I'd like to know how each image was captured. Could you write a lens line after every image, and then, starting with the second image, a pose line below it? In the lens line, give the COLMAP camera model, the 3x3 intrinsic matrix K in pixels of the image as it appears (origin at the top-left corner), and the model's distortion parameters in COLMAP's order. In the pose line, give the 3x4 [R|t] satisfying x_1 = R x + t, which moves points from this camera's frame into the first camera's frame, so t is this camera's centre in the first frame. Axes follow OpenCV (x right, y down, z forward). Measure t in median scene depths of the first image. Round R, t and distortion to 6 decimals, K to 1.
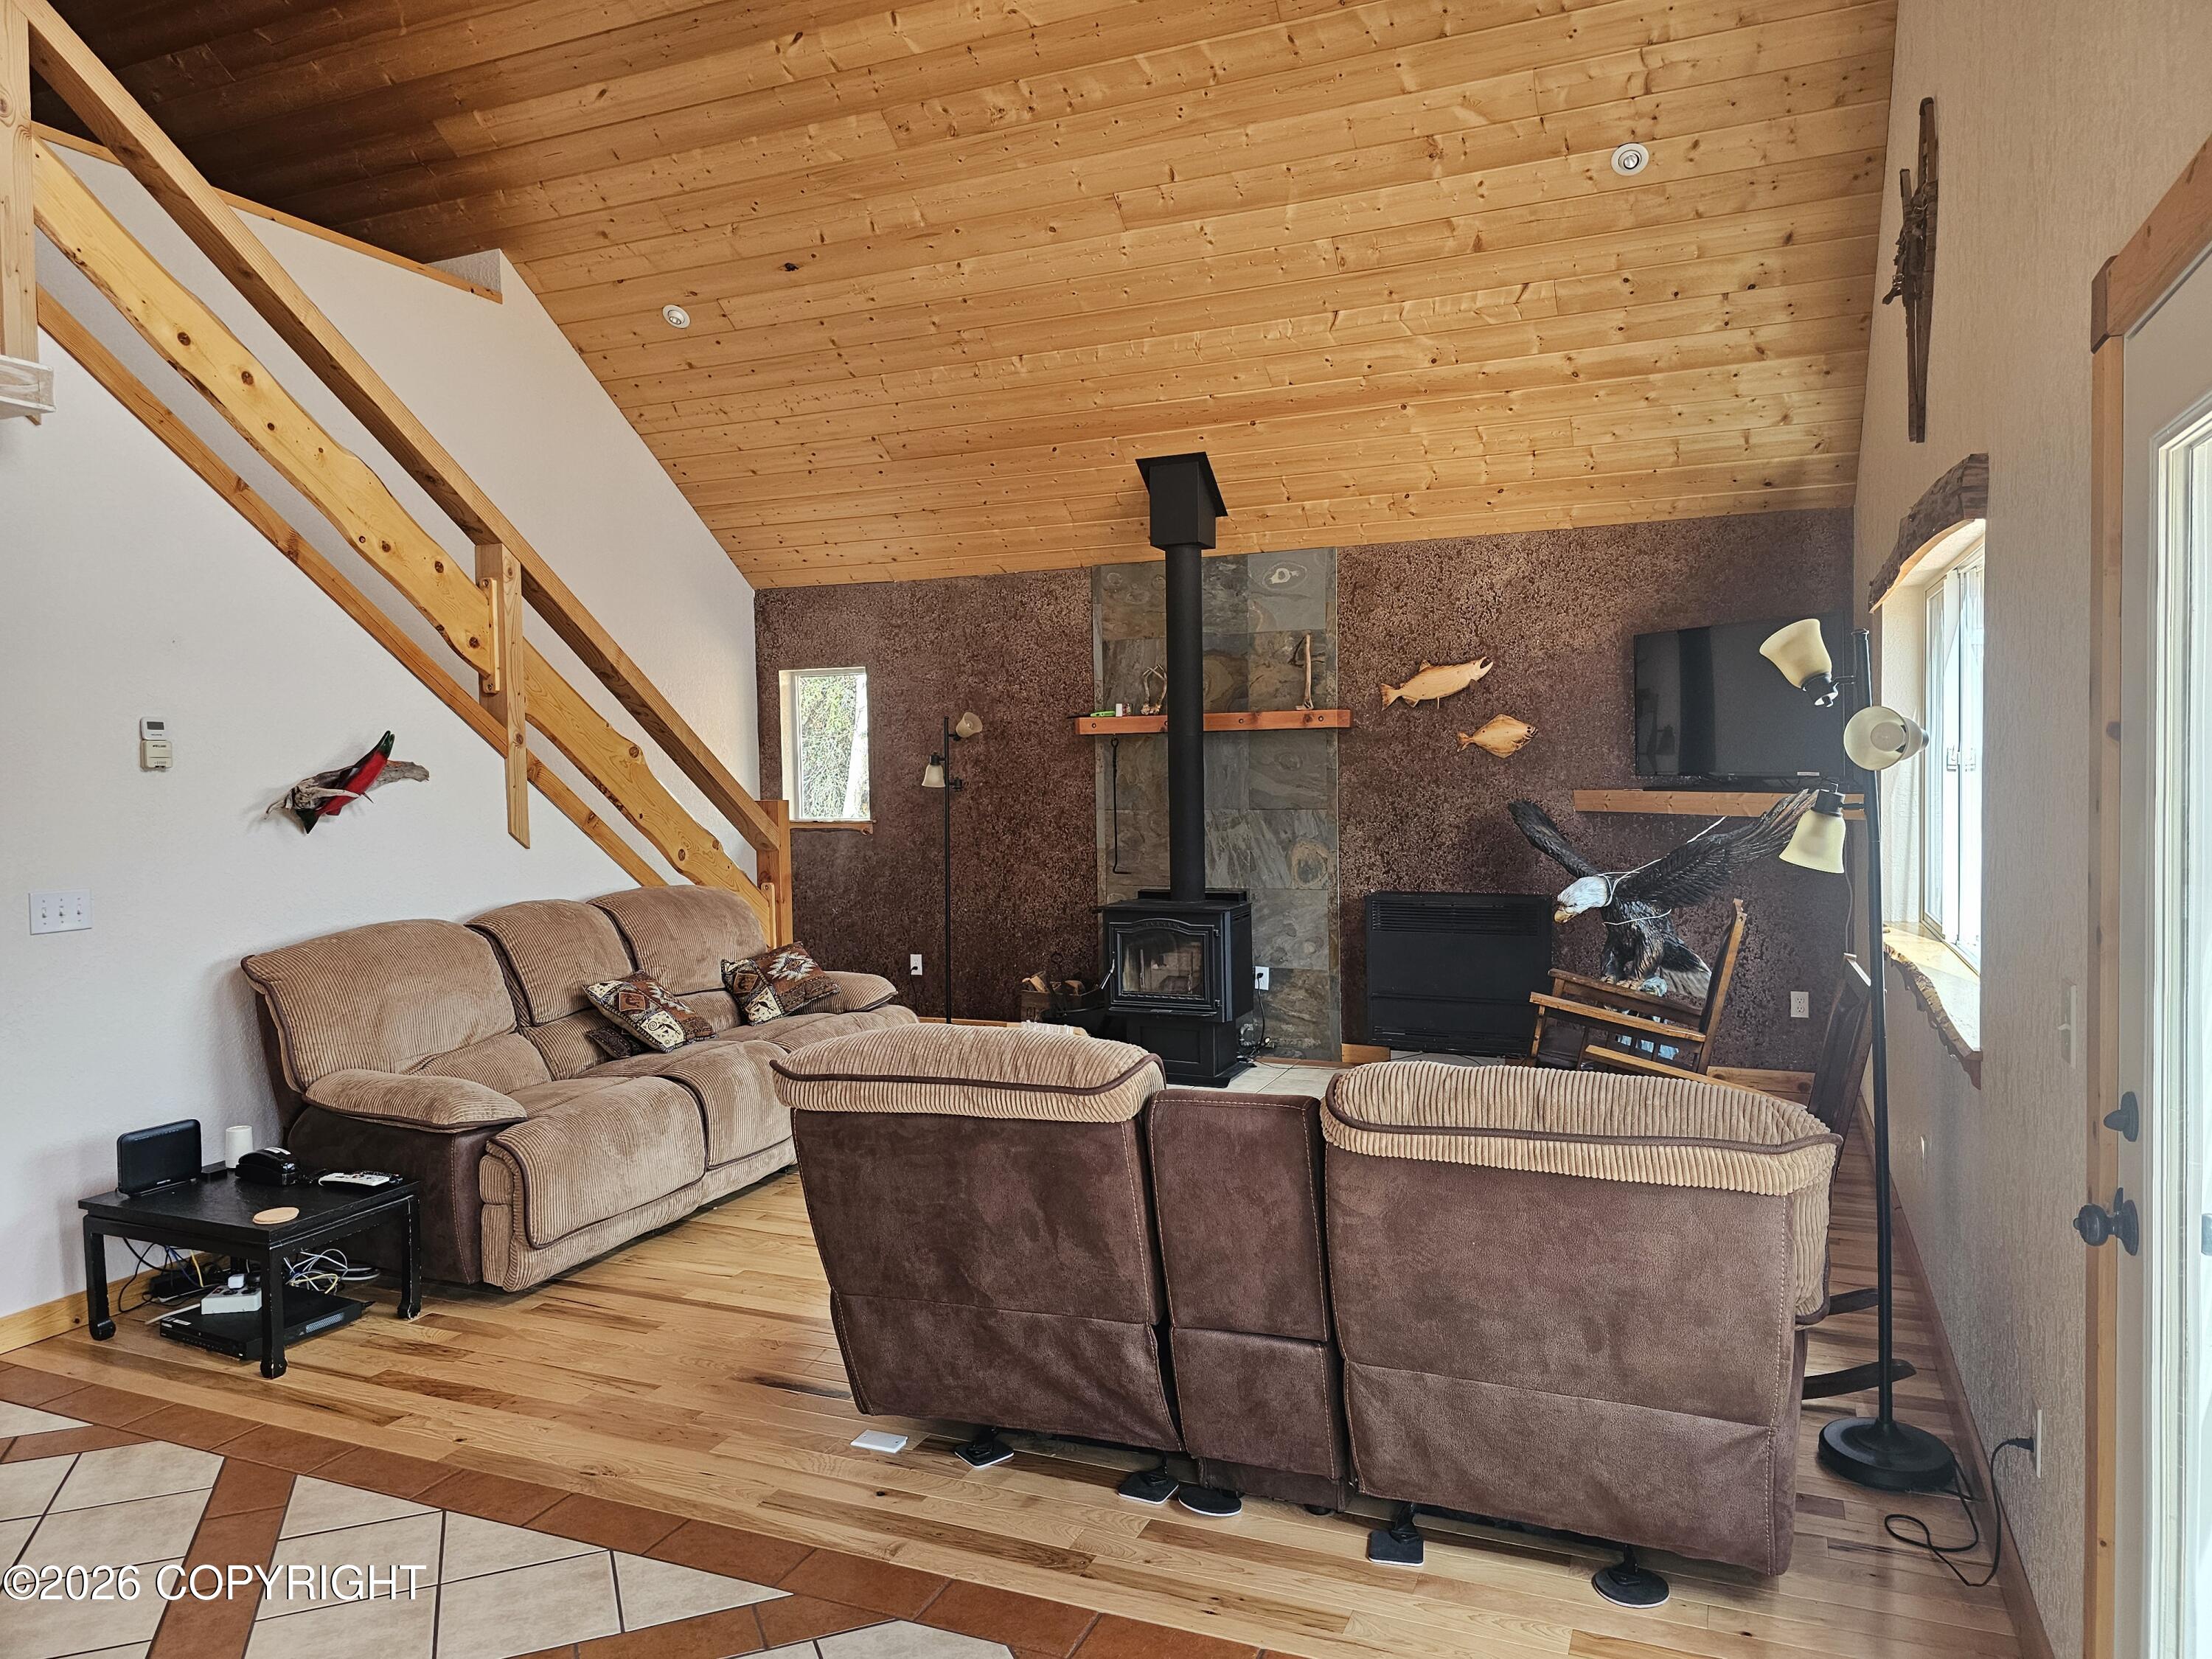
lens RADIAL K [[1481.3, 0, 1101.1], [0, 1481.3, 814.7], [0, 0, 1]] dist [-0.003564, -0.005969]
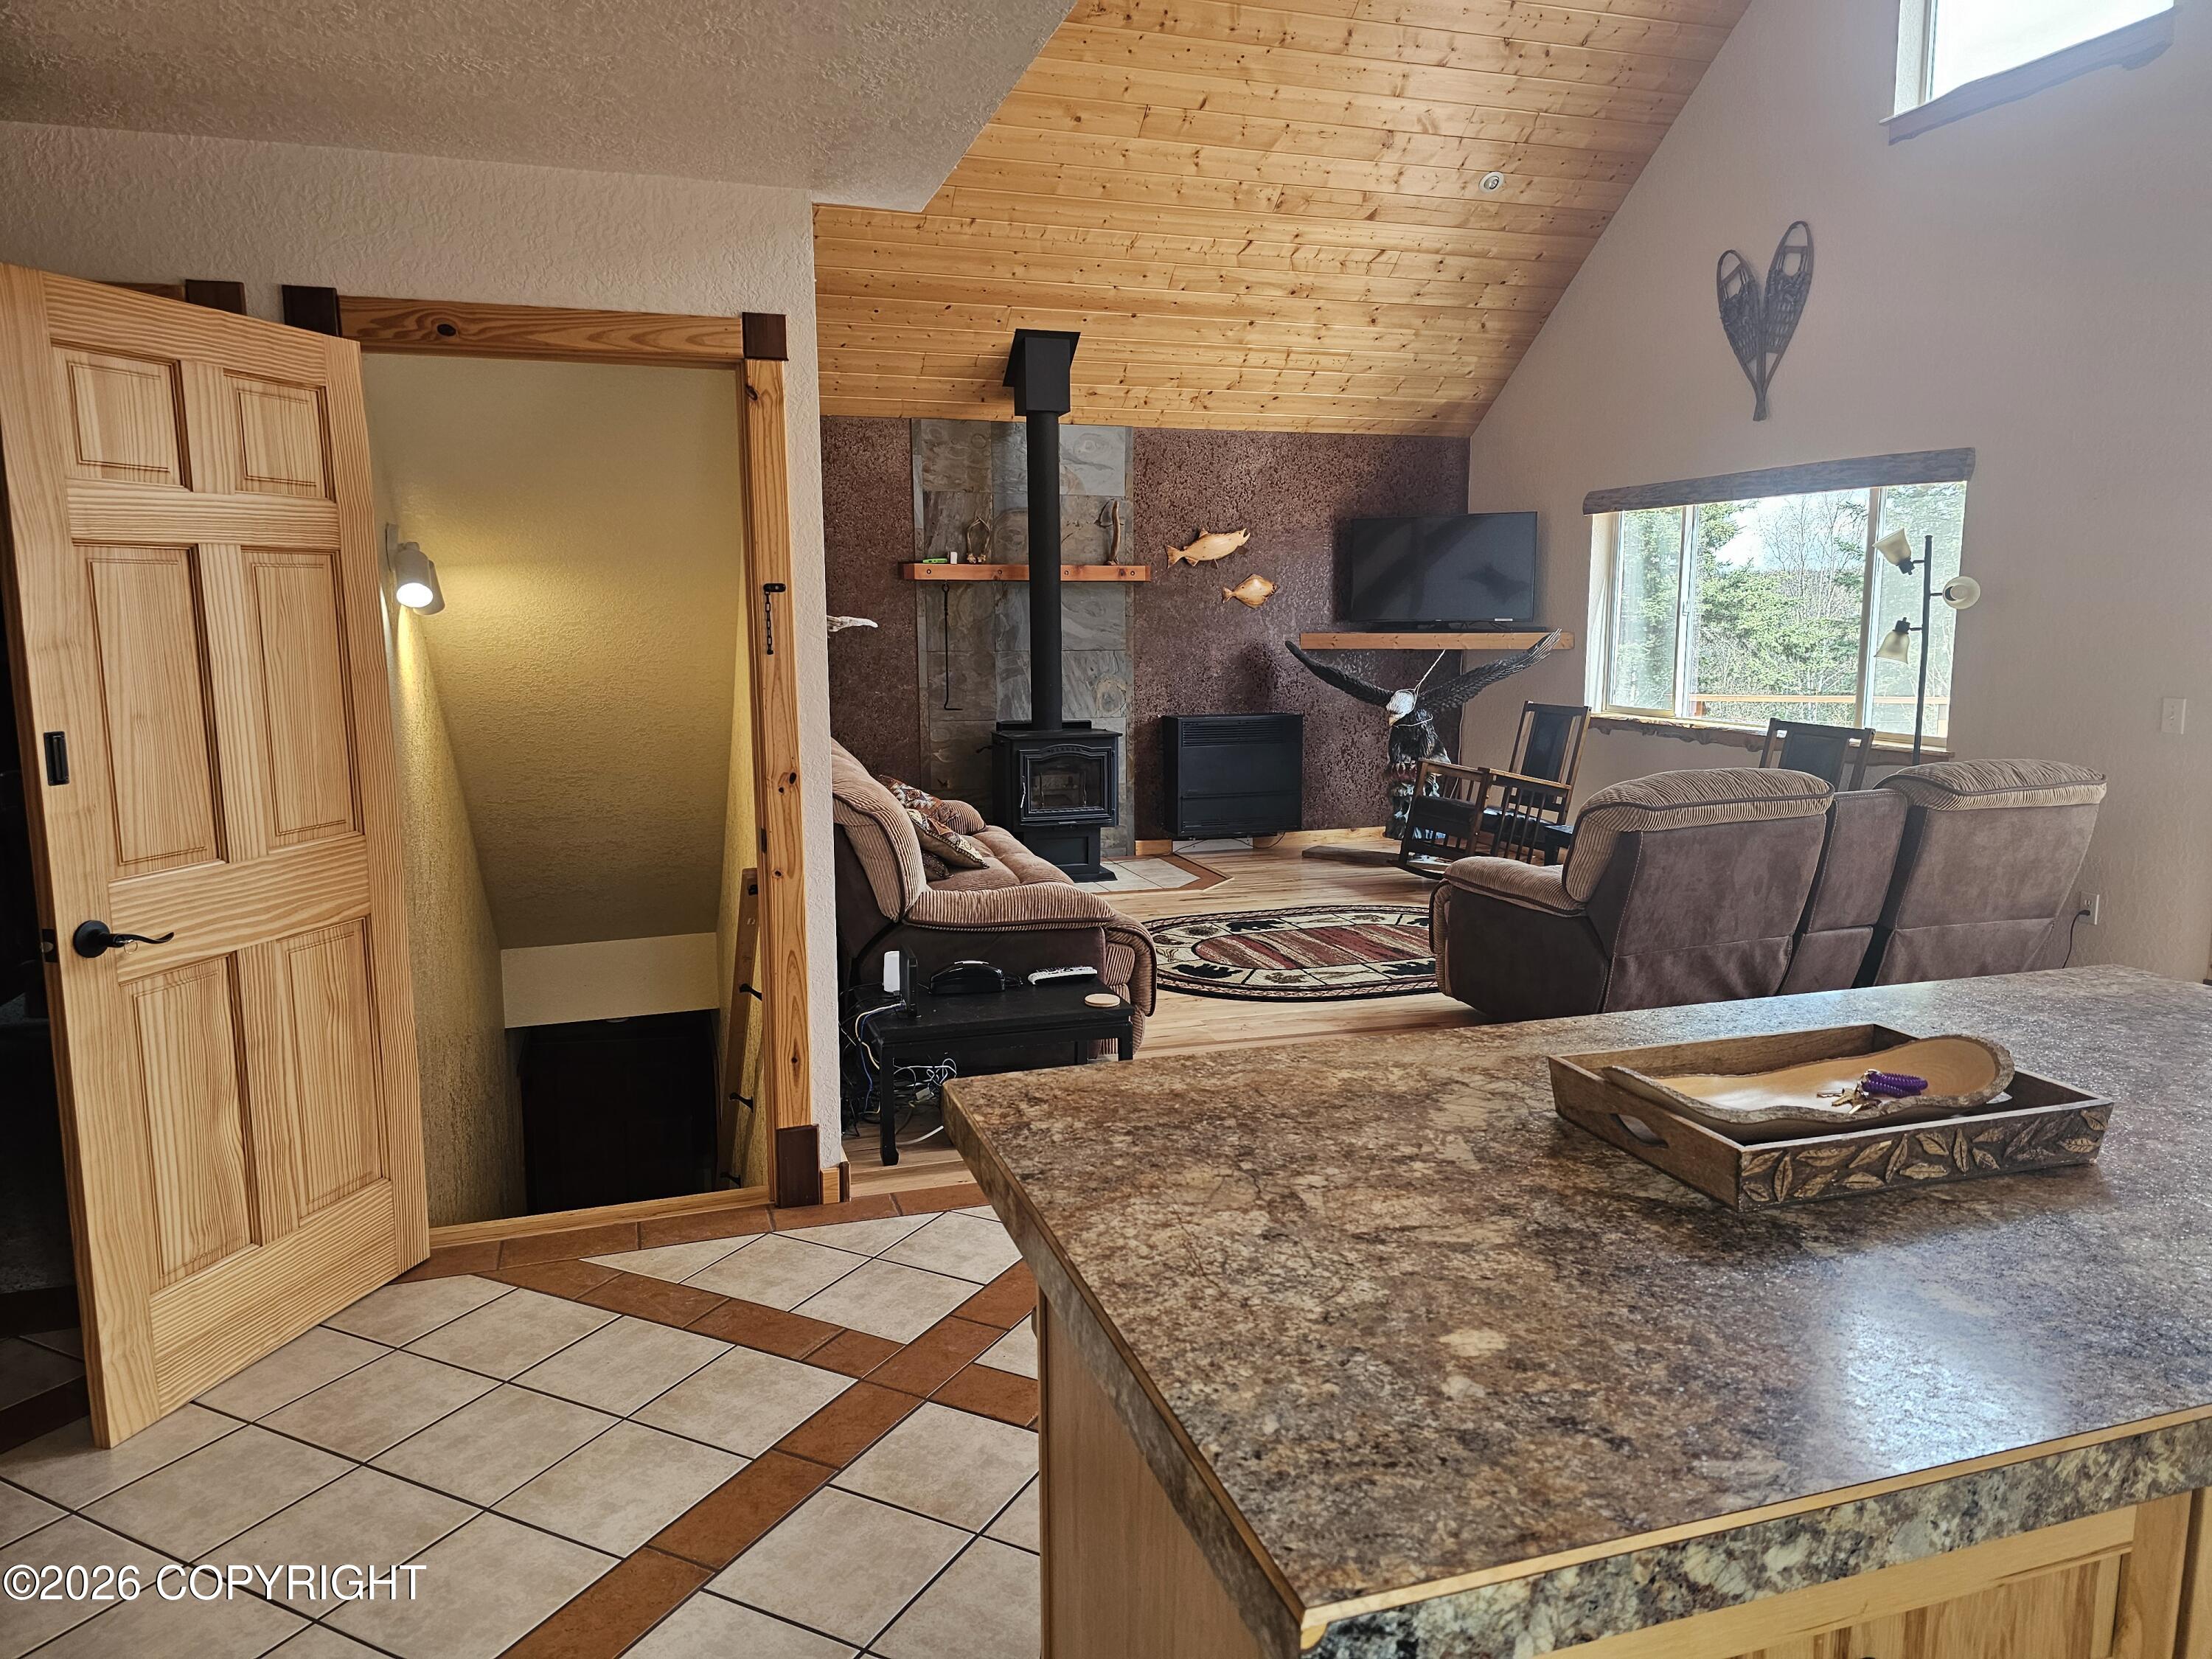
lens RADIAL K [[1481.3, 0, 1114.5], [0, 1481.3, 835.1], [0, 0, 1]] dist [-0.003564, -0.005969]
pose [[0.738999, -0.080126, 0.668924, -0.676851], [0.016550, 0.994762, 0.100873, 0.024886], [-0.673503, -0.063474, 0.736454, 0.117635]]
